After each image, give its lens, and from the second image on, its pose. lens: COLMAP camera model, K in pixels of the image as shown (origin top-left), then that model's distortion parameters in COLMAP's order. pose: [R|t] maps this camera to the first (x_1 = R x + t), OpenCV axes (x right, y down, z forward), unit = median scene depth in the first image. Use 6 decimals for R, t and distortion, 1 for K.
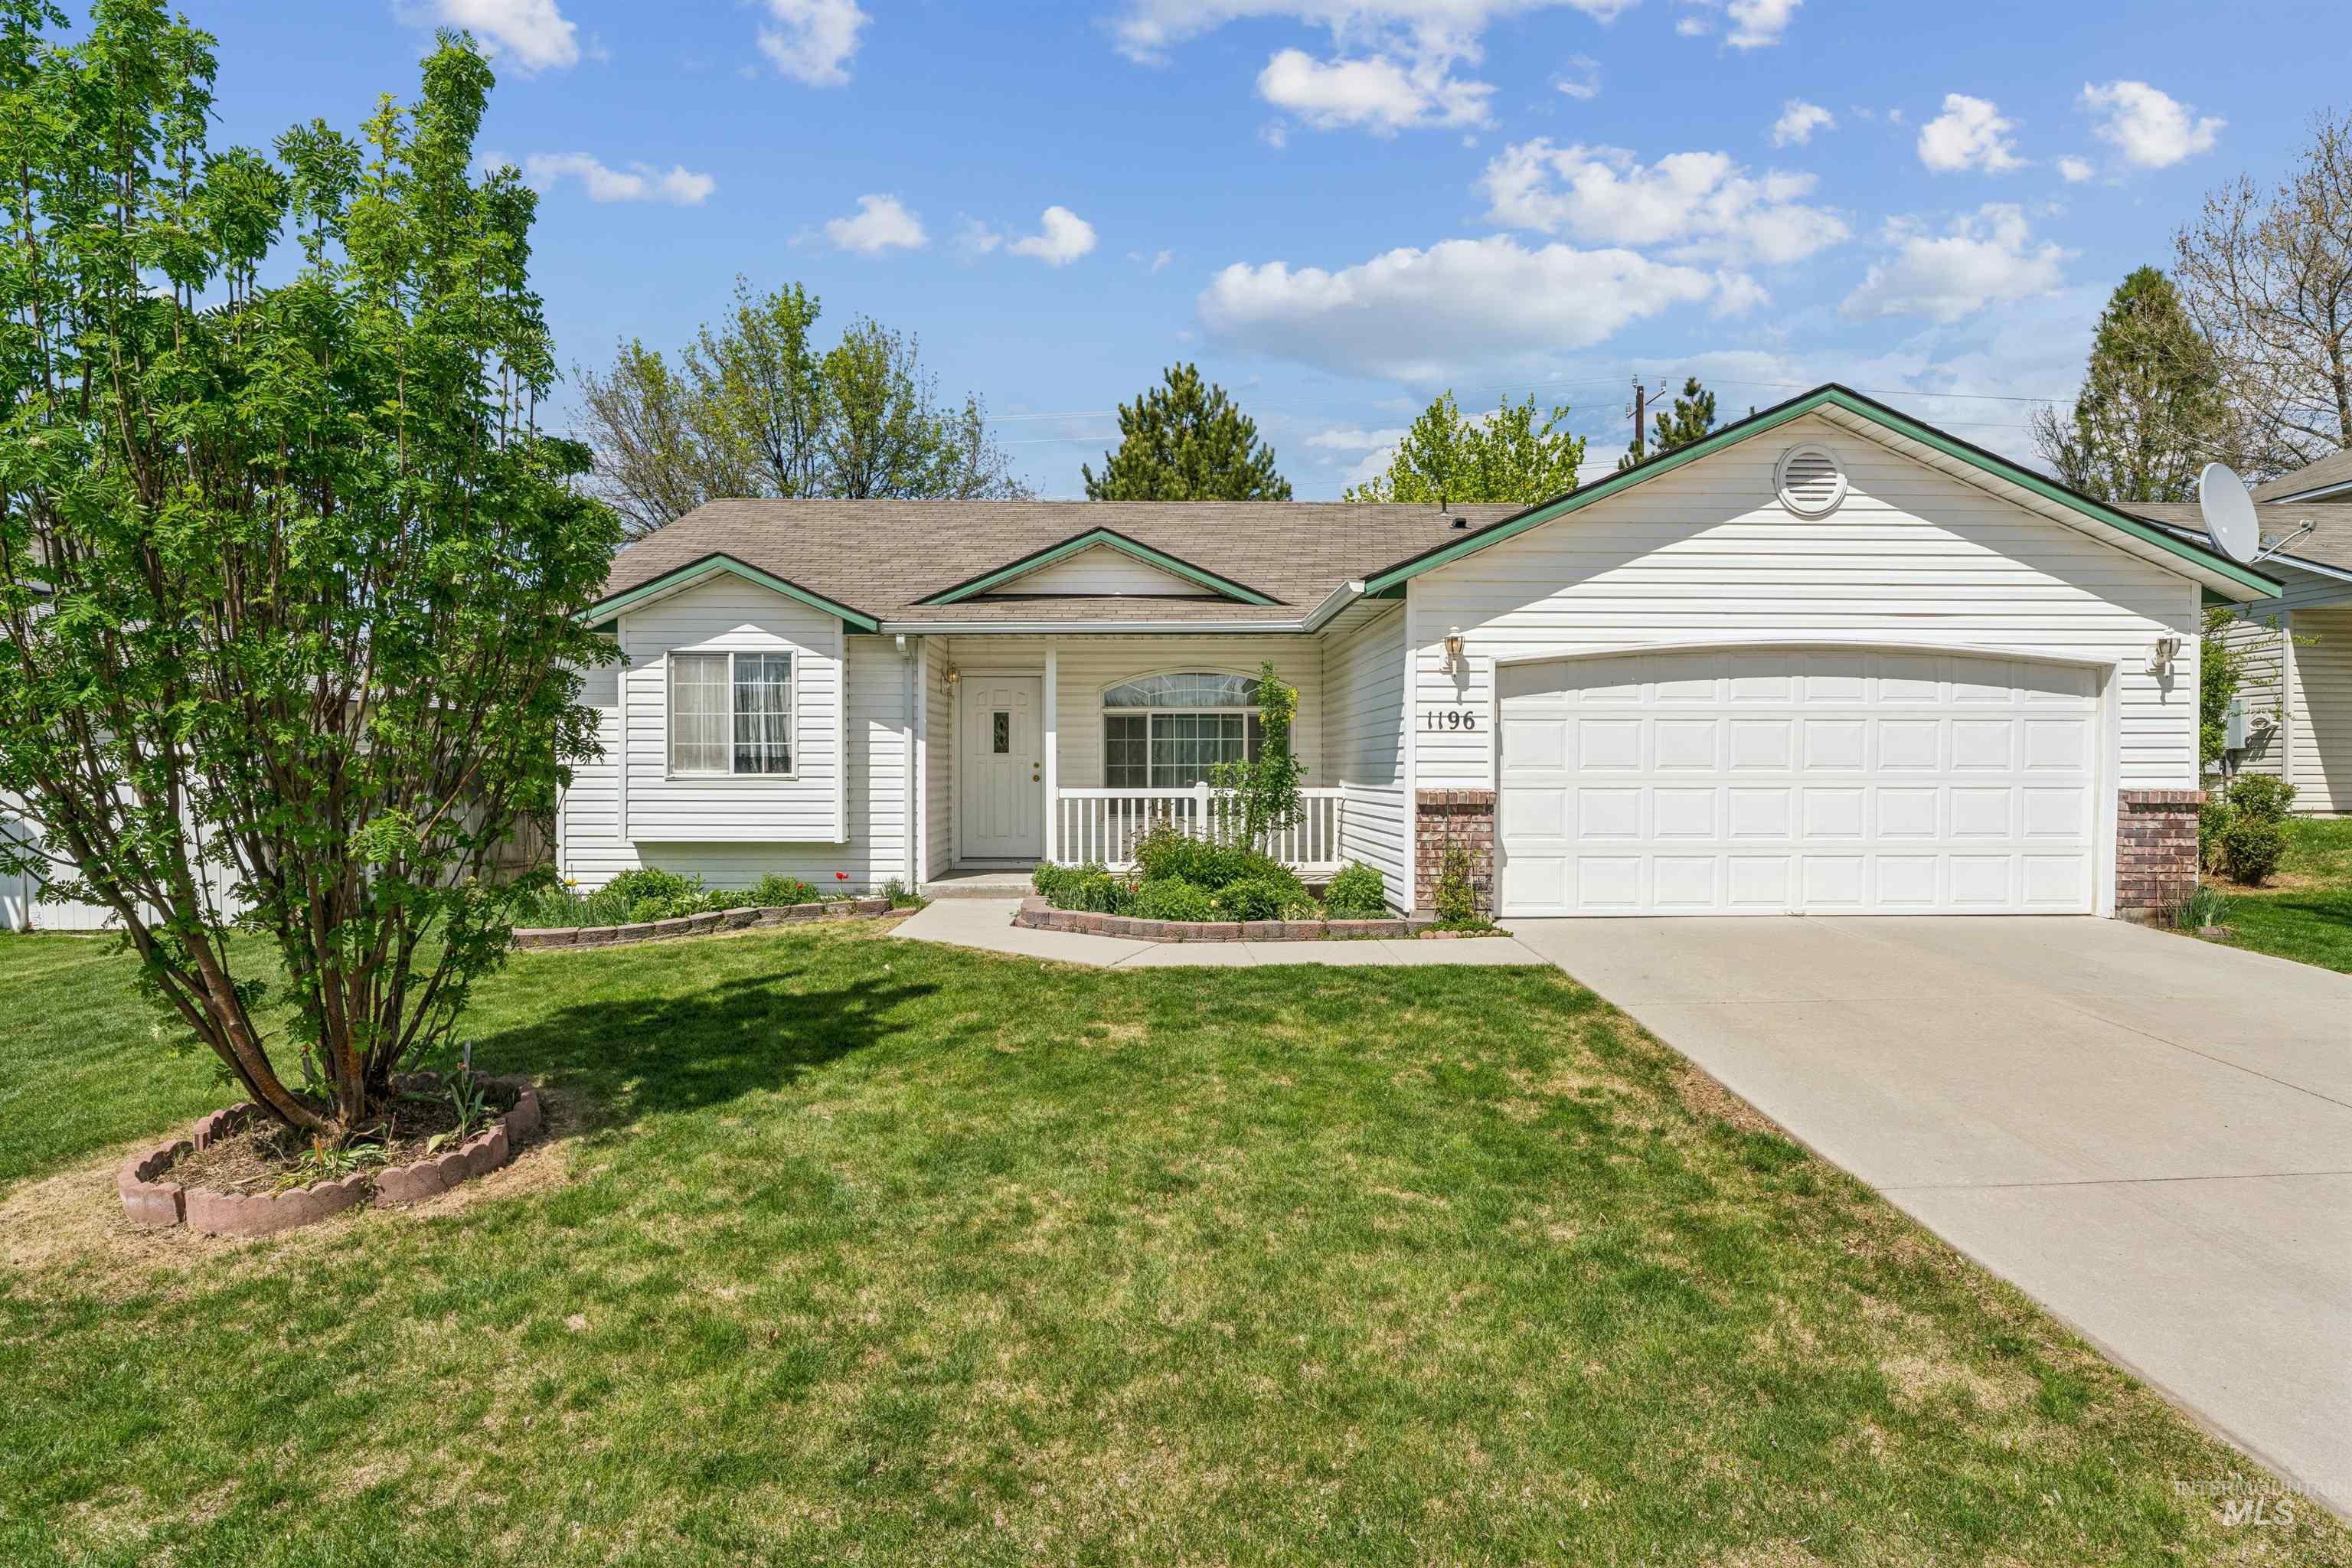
lens RADIAL K [[1736.1, 0, 1516.1], [0, 1736.1, 783.8], [0, 0, 1]] dist [0.004184, -0.017319]
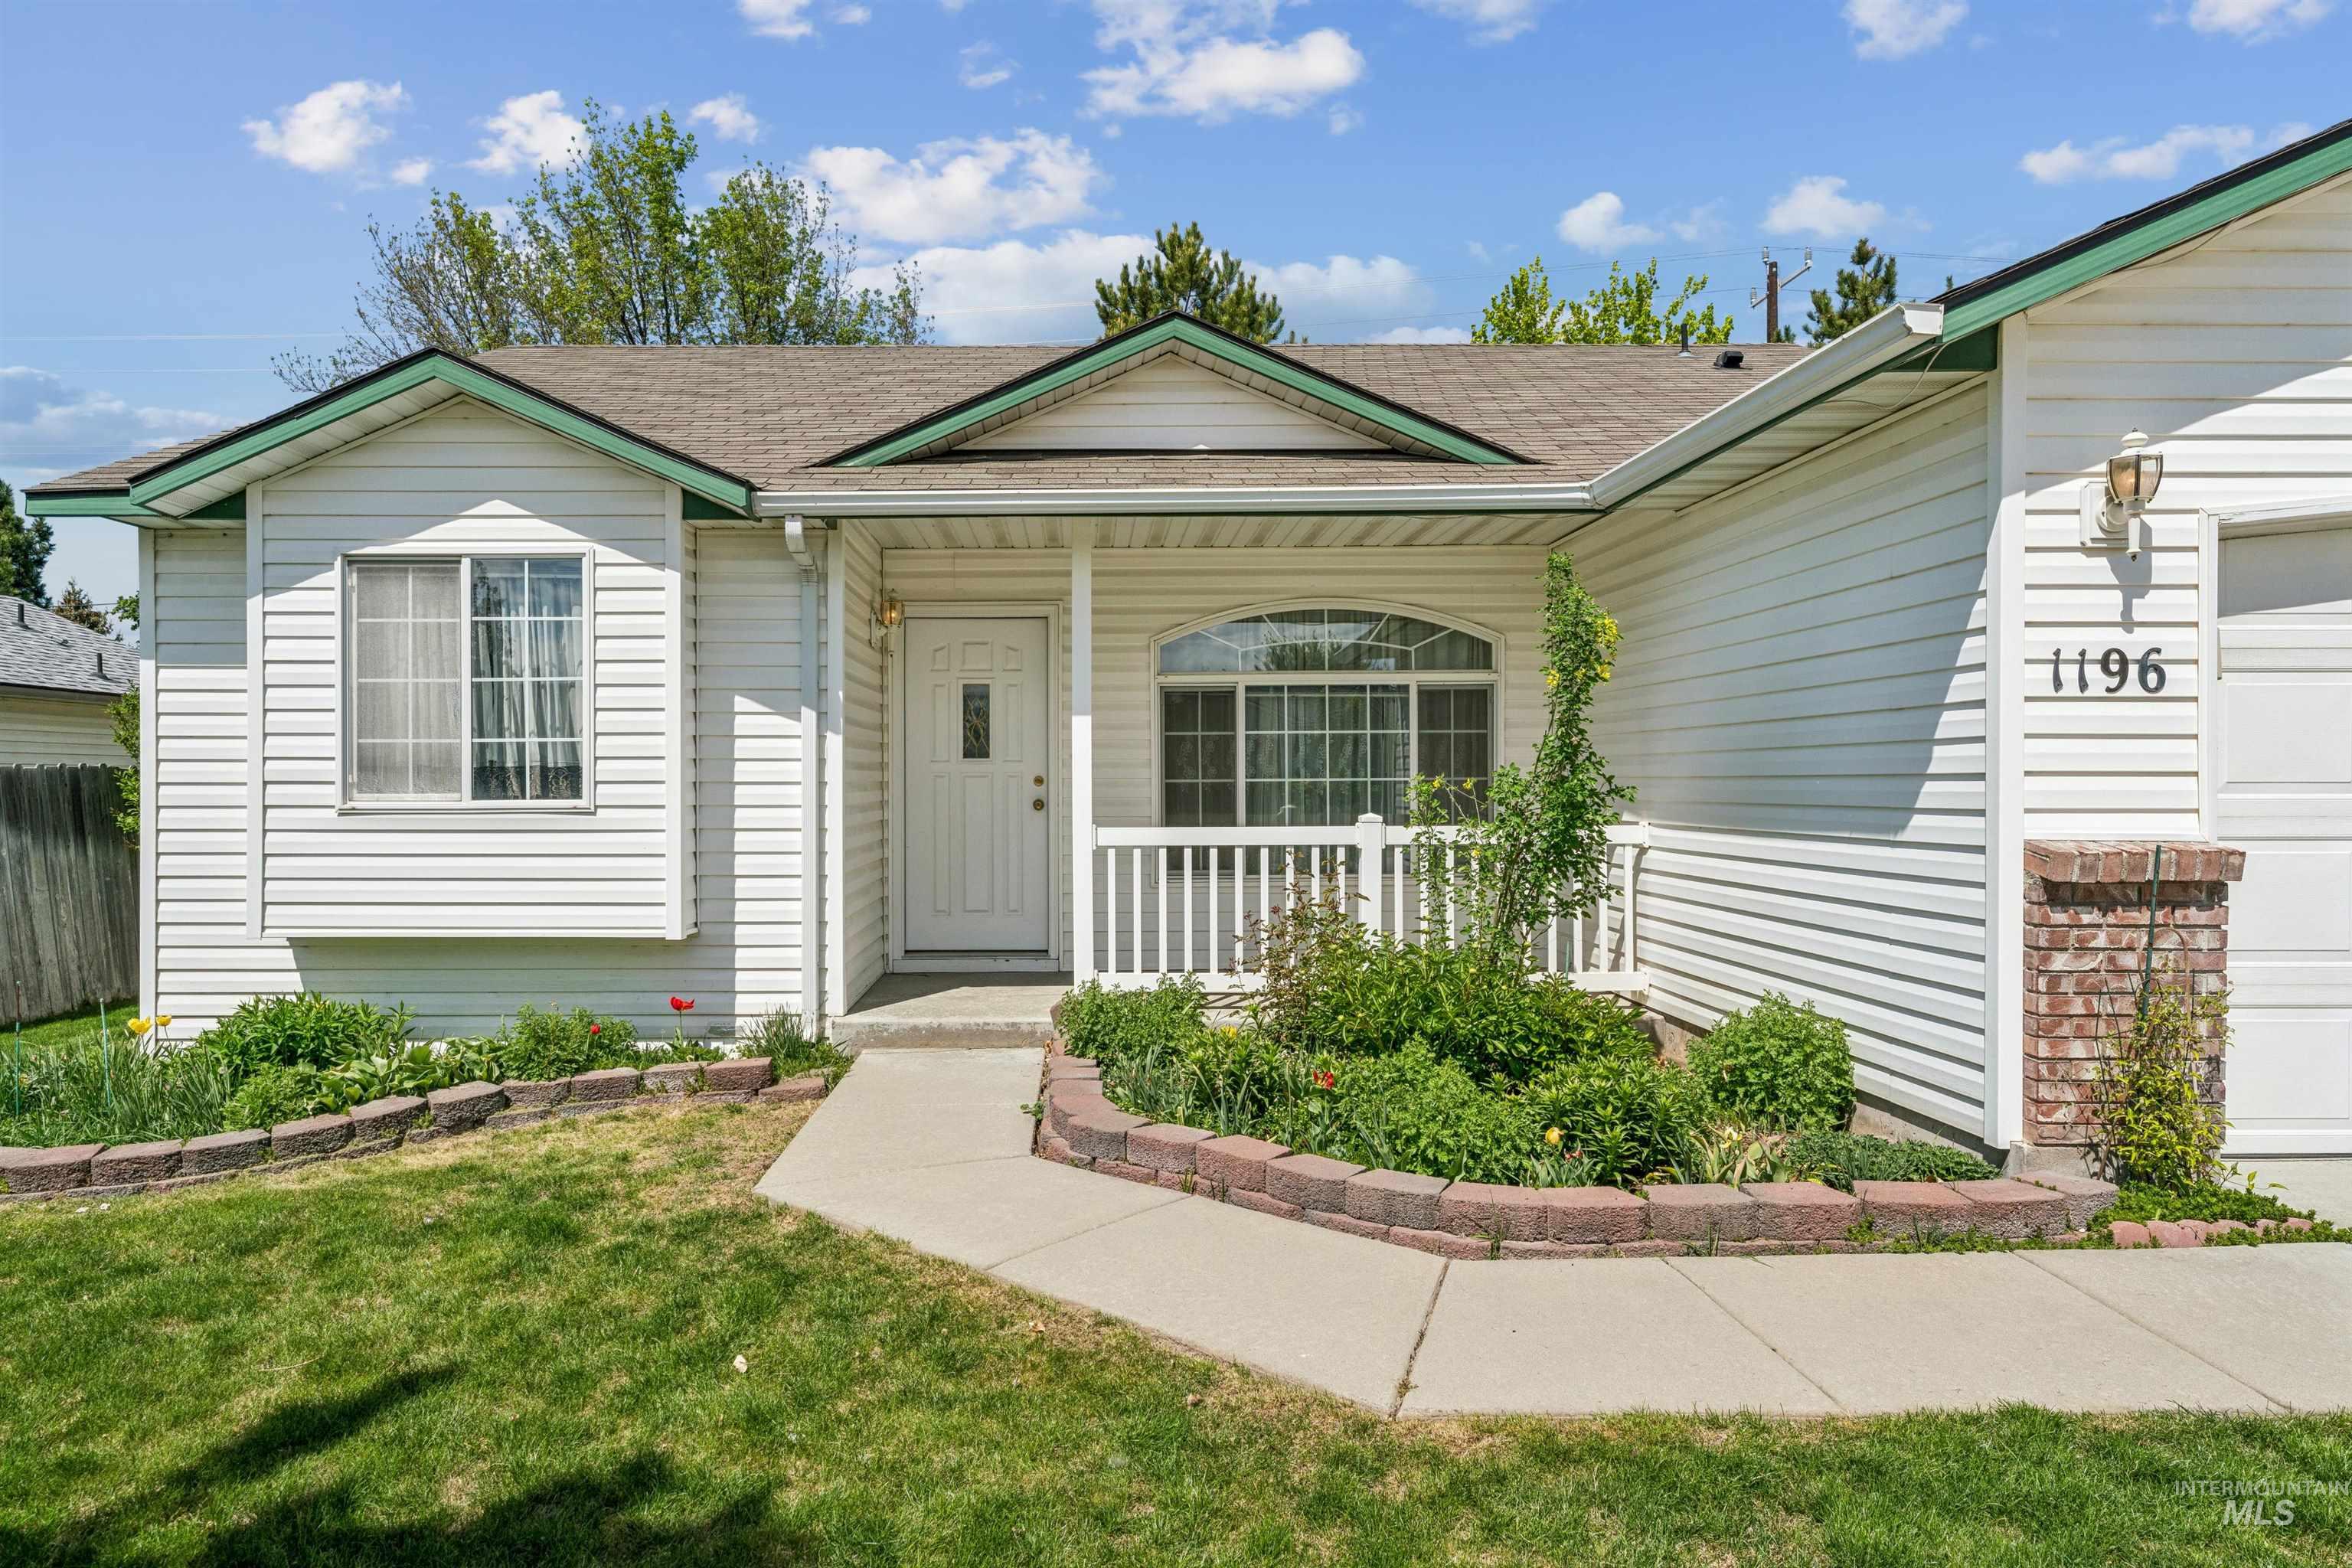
lens RADIAL K [[1895.1, 0, 1222.1], [0, 1895.1, 796.6], [0, 0, 1]] dist [-0.004403, -0.005524]
pose [[0.991802, -0.000859, -0.127783, -0.166984], [0.001002, 0.999999, 0.001061, -0.007399], [0.127782, -0.001180, 0.991802, 0.487467]]
